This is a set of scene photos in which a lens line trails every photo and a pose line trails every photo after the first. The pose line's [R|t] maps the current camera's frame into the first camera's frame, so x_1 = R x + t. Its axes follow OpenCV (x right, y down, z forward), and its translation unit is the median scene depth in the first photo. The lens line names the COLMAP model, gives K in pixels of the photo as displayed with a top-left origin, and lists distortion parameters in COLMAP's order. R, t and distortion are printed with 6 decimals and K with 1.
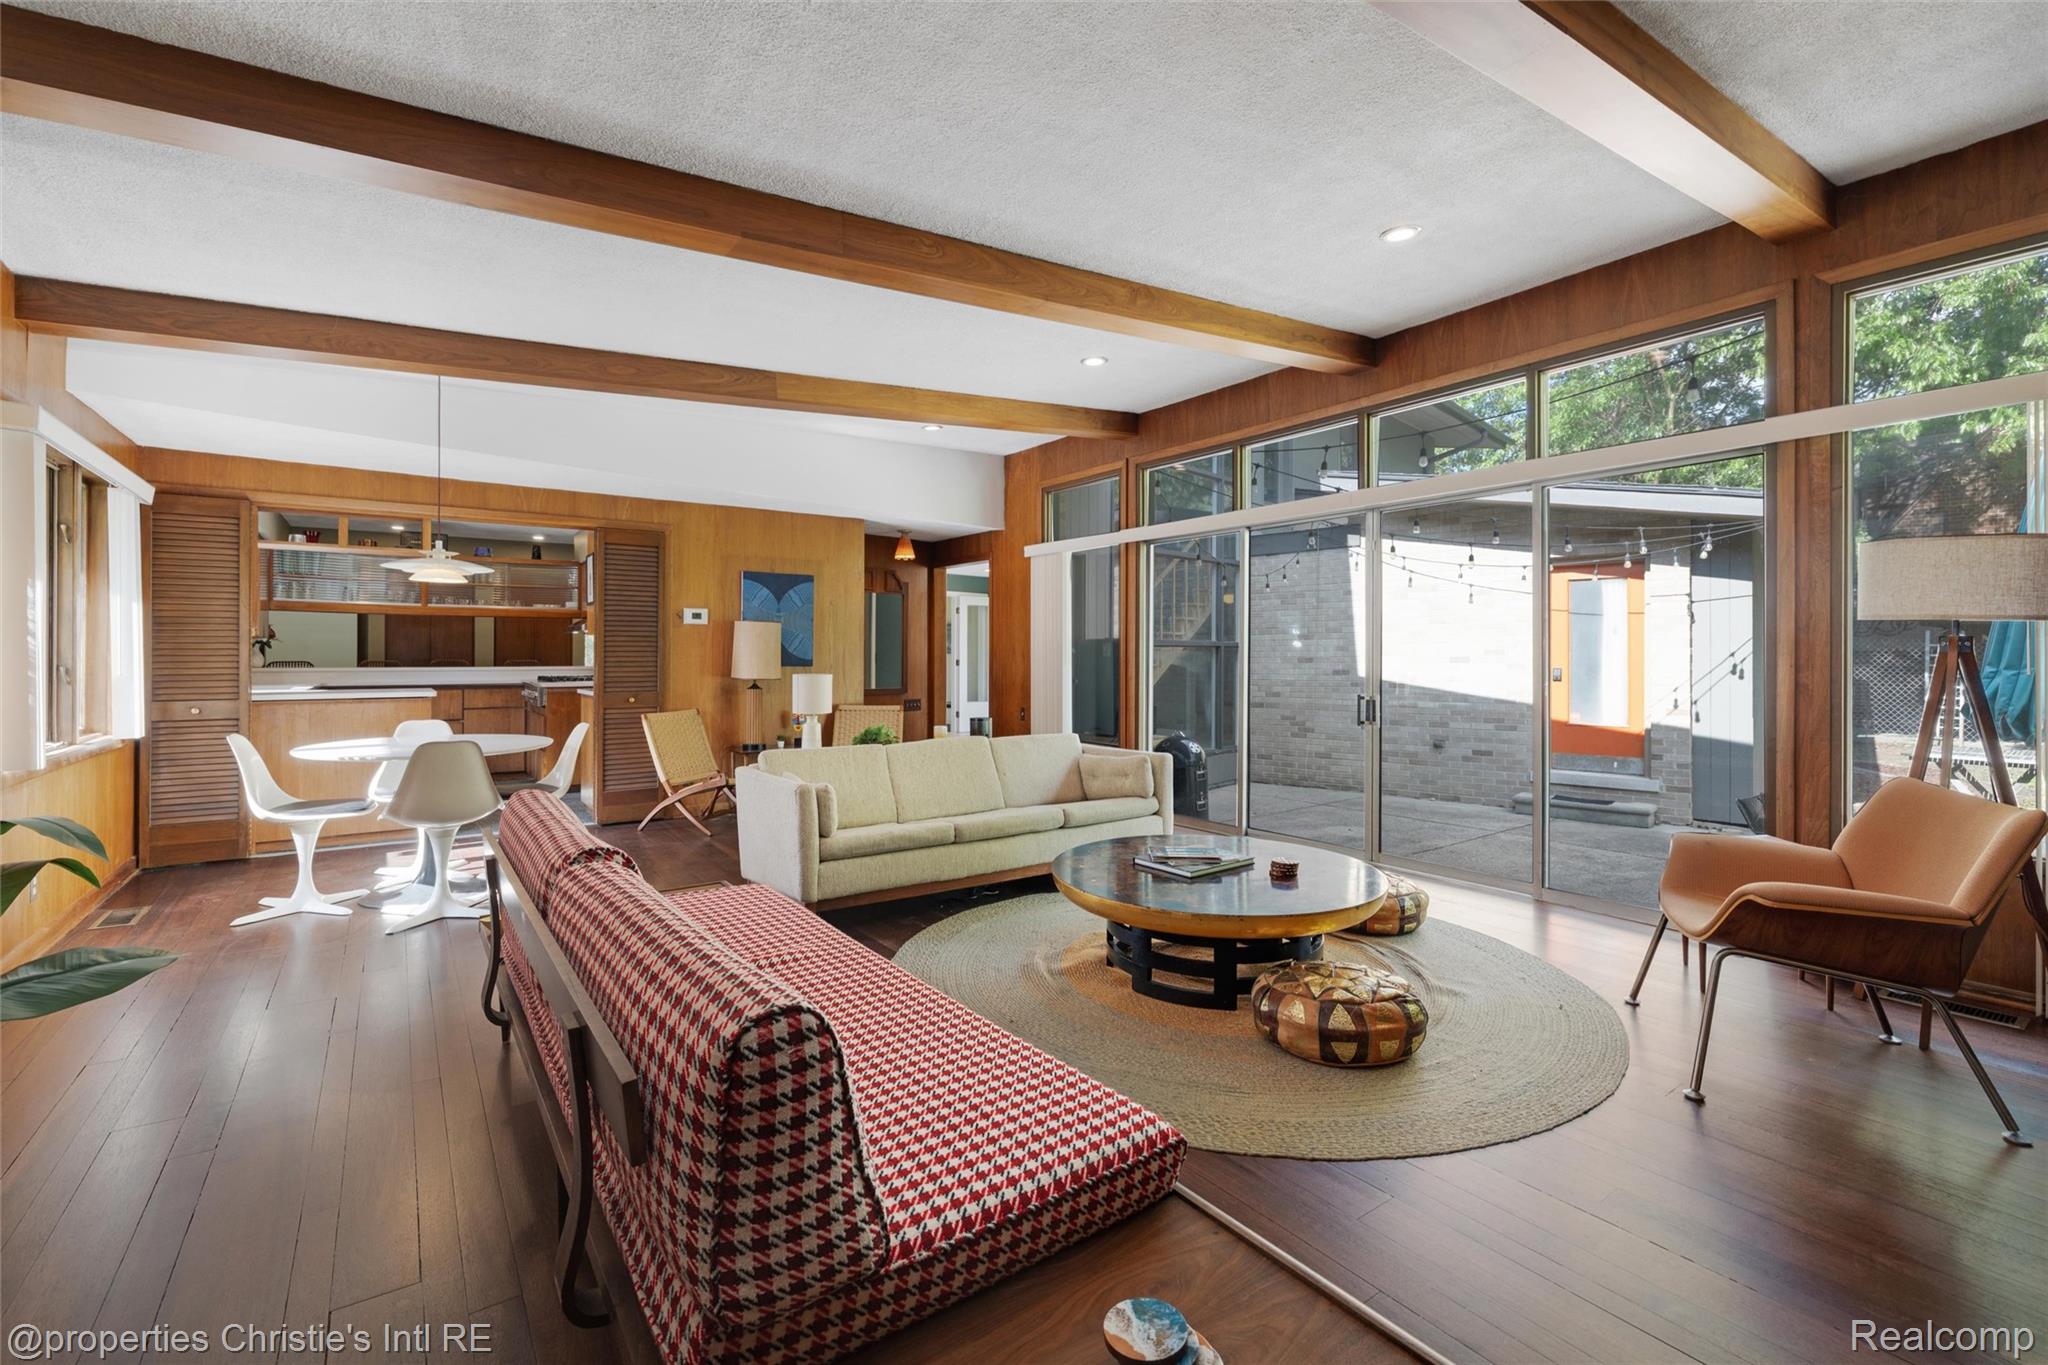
lens RADIAL K [[894.6, 0, 1023.5], [0, 894.6, 665.8], [0, 0, 1]] dist [0.001025, 0.000069]
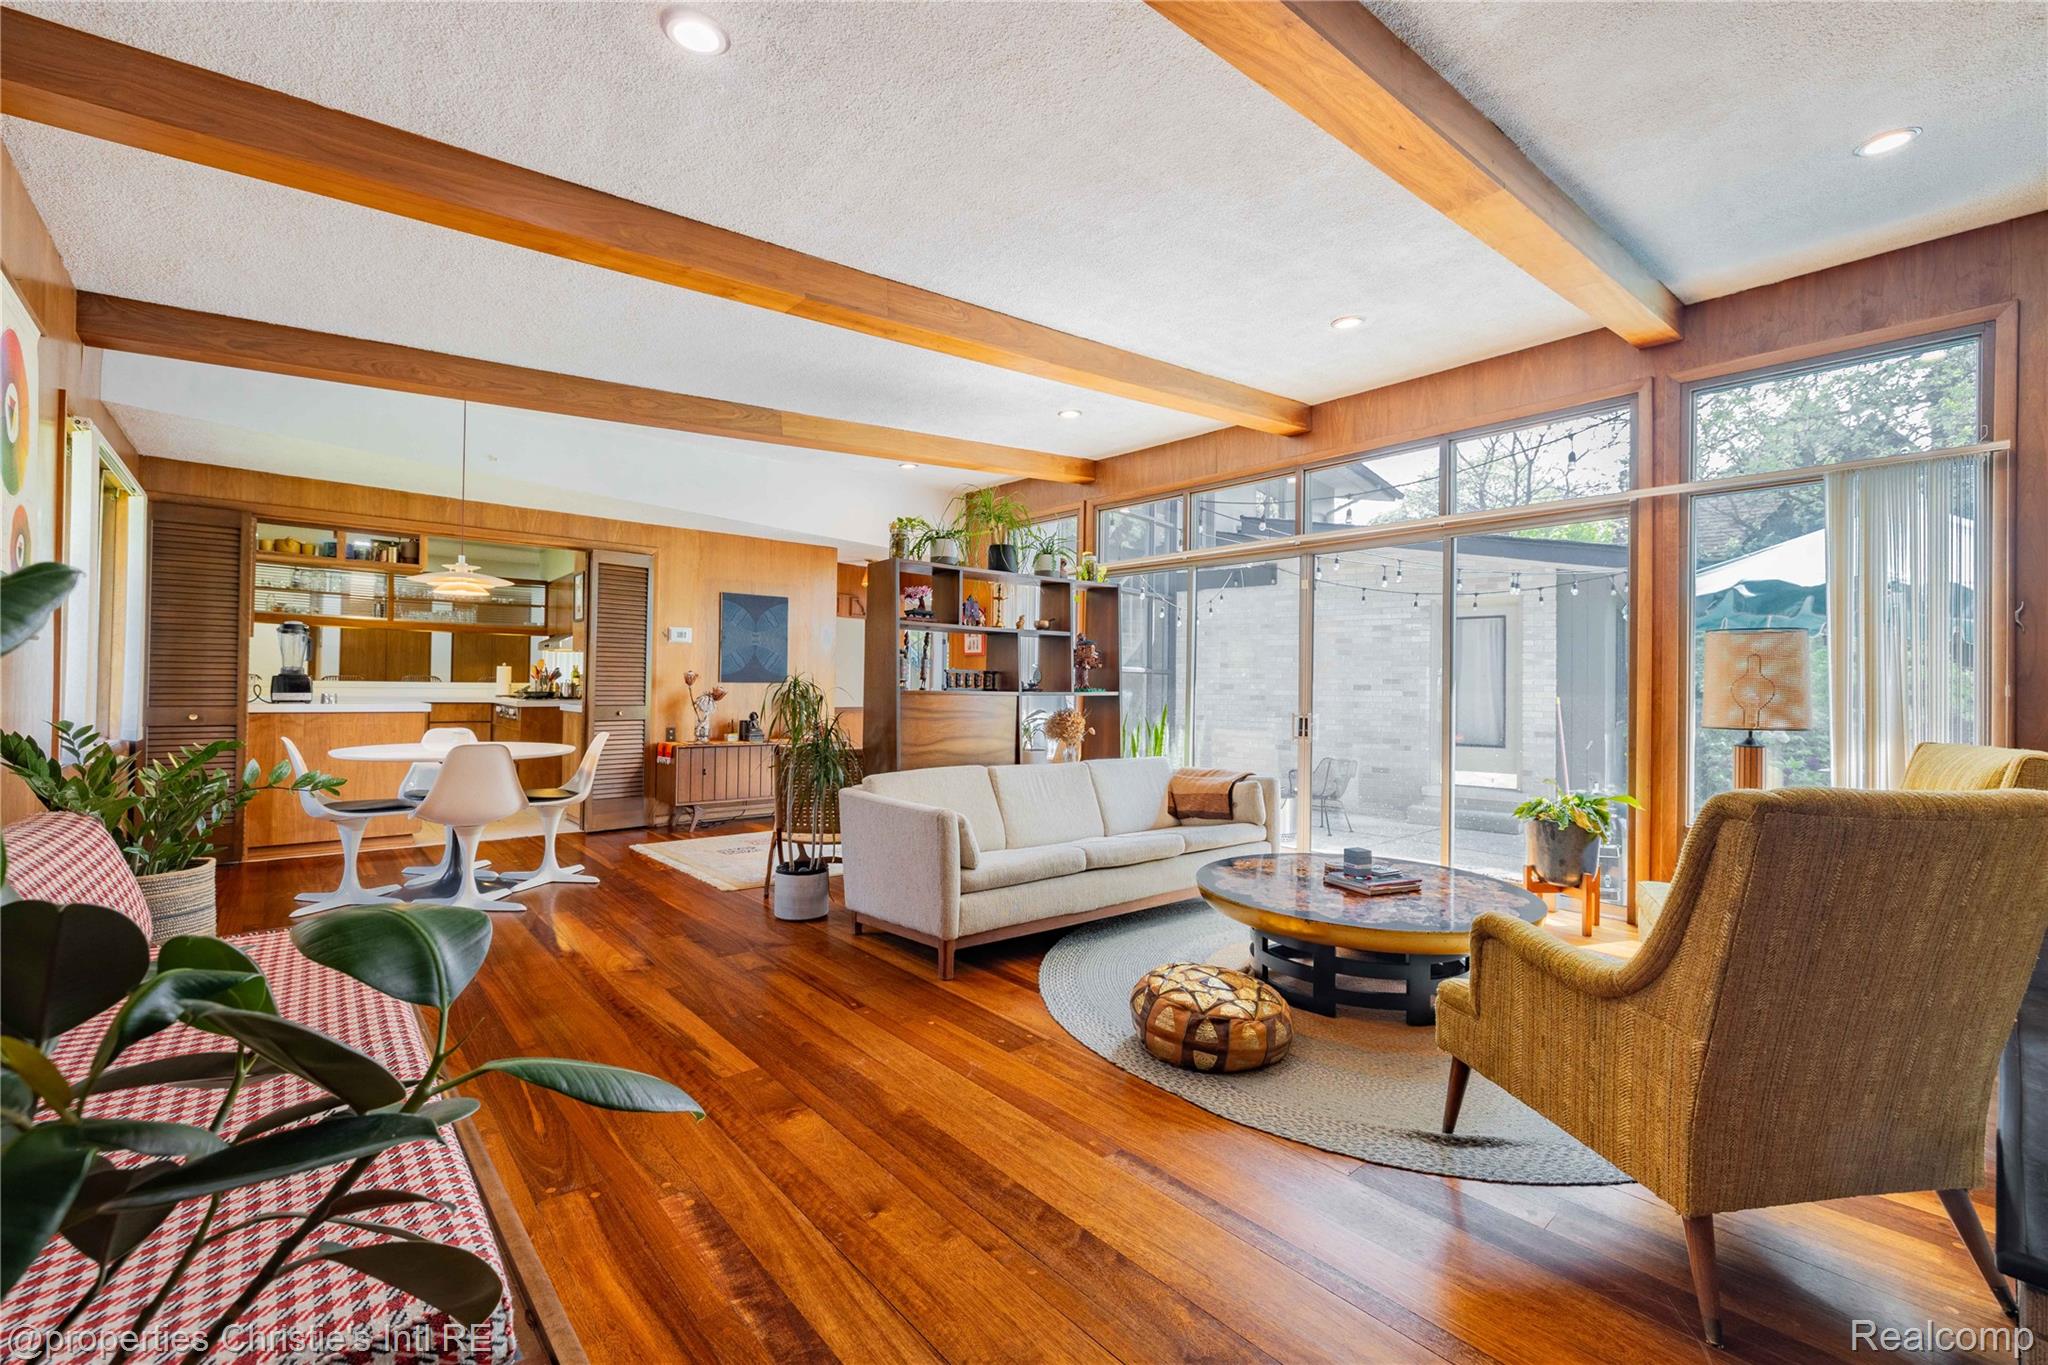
lens RADIAL K [[856.2, 0, 1024.0], [0, 856.2, 682.5], [0, 0, 1]] dist [0.001554, 0.000121]
pose [[0.995126, 0.013784, 0.097645, -0.068385], [-0.012566, 0.999836, -0.013076, 0.010331], [-0.097809, 0.011785, 0.995135, -0.053462]]
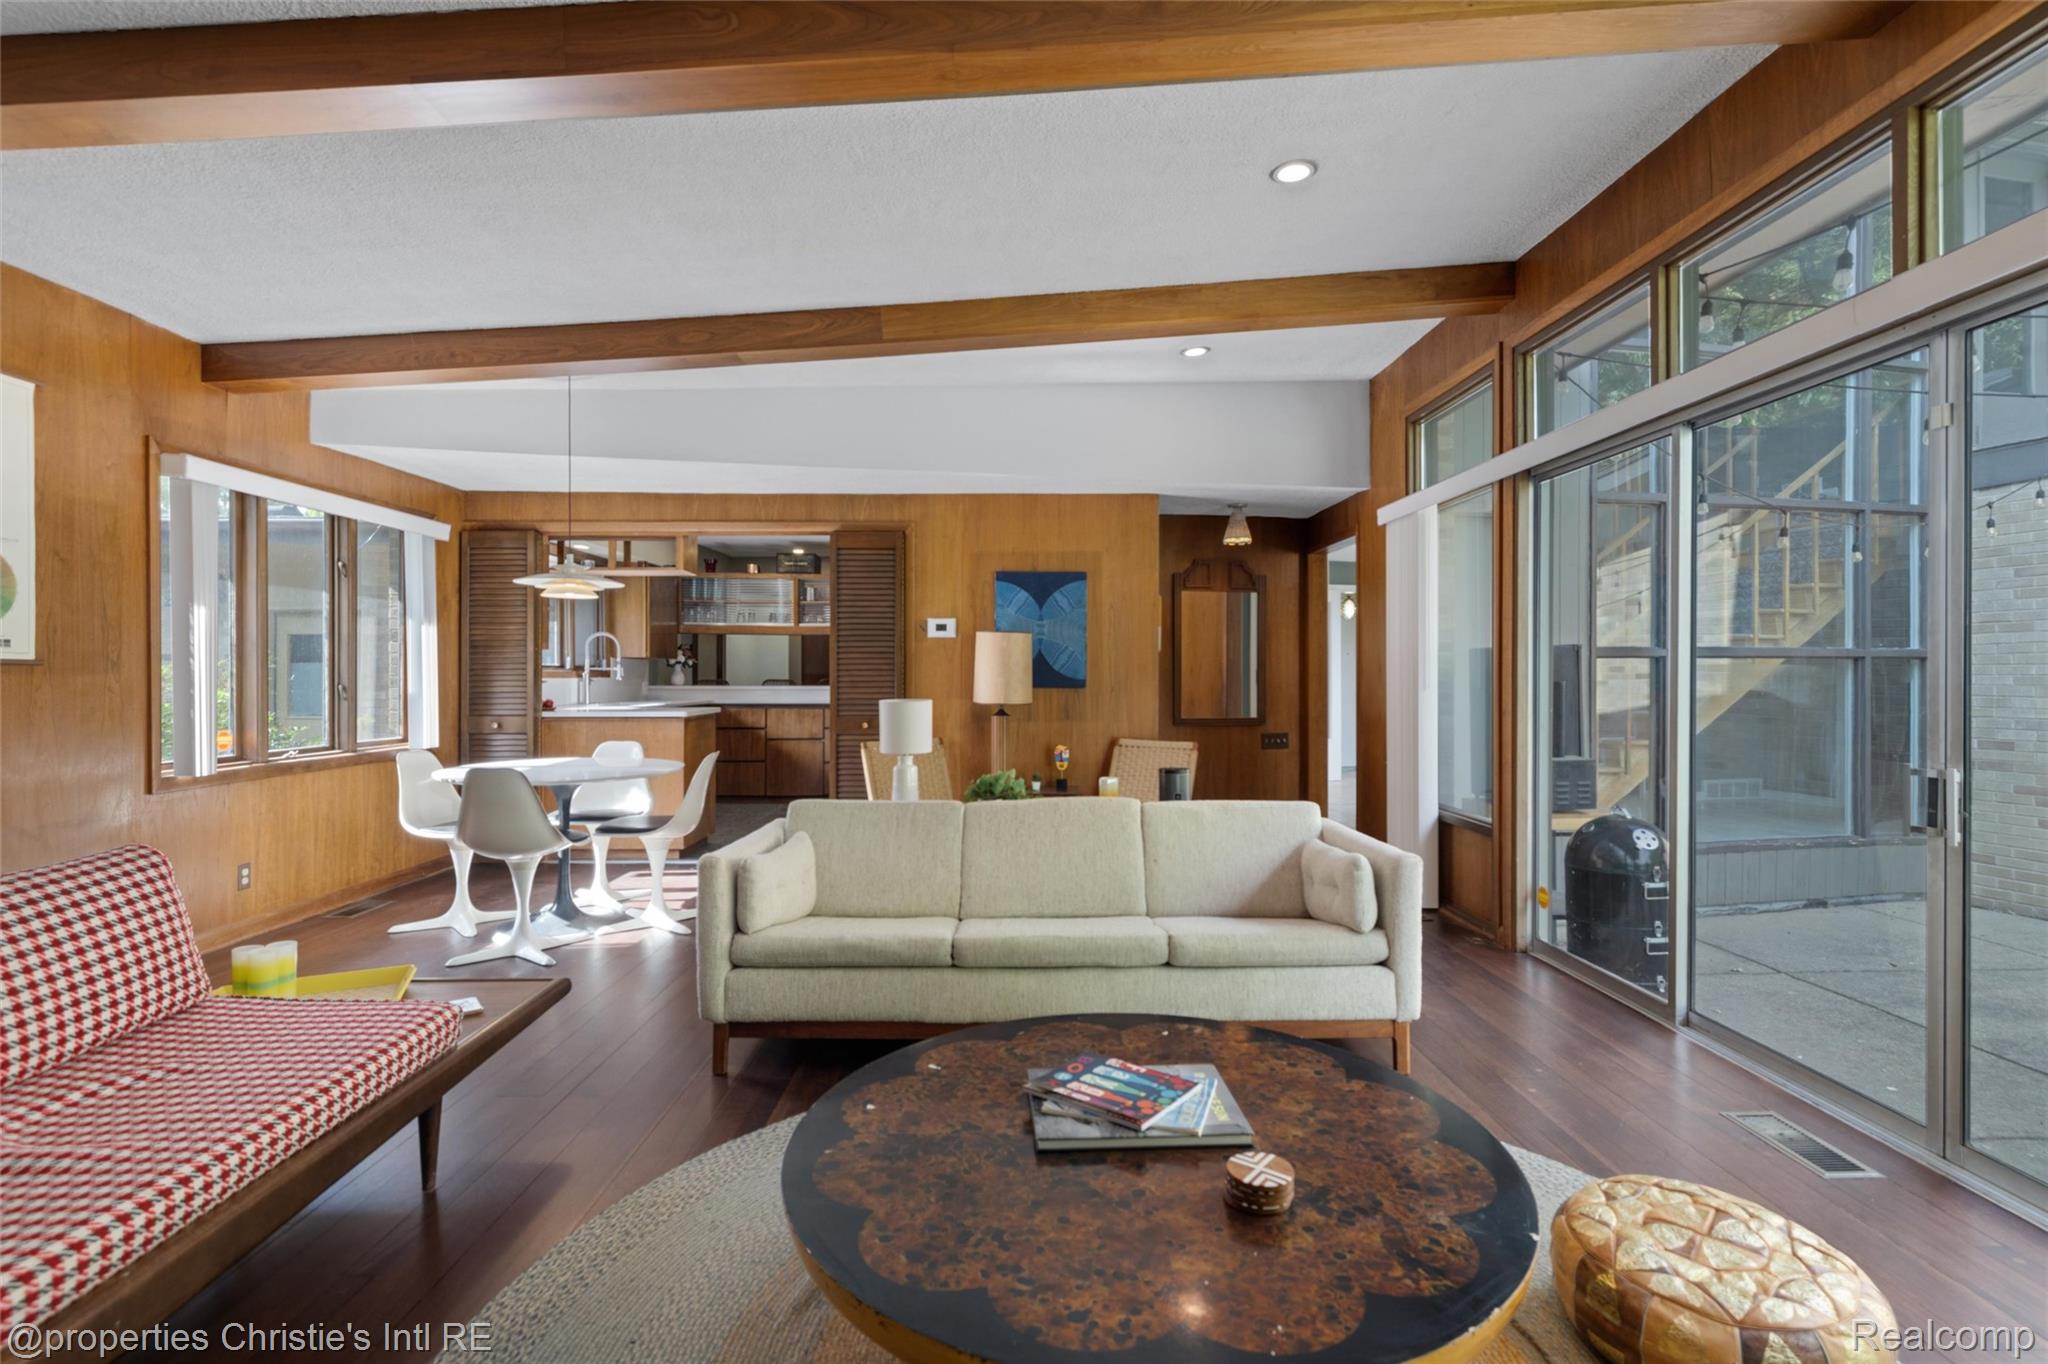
lens RADIAL K [[993.1, 0, 1020.7], [0, 993.1, 679.6], [0, 0, 1]] dist [0.002456, 0.000488]
pose [[0.818920, 0.001791, -0.573905, 0.264869], [-0.005128, 0.999978, -0.004197, -0.003765], [0.573885, 0.006380, 0.818911, 0.316444]]
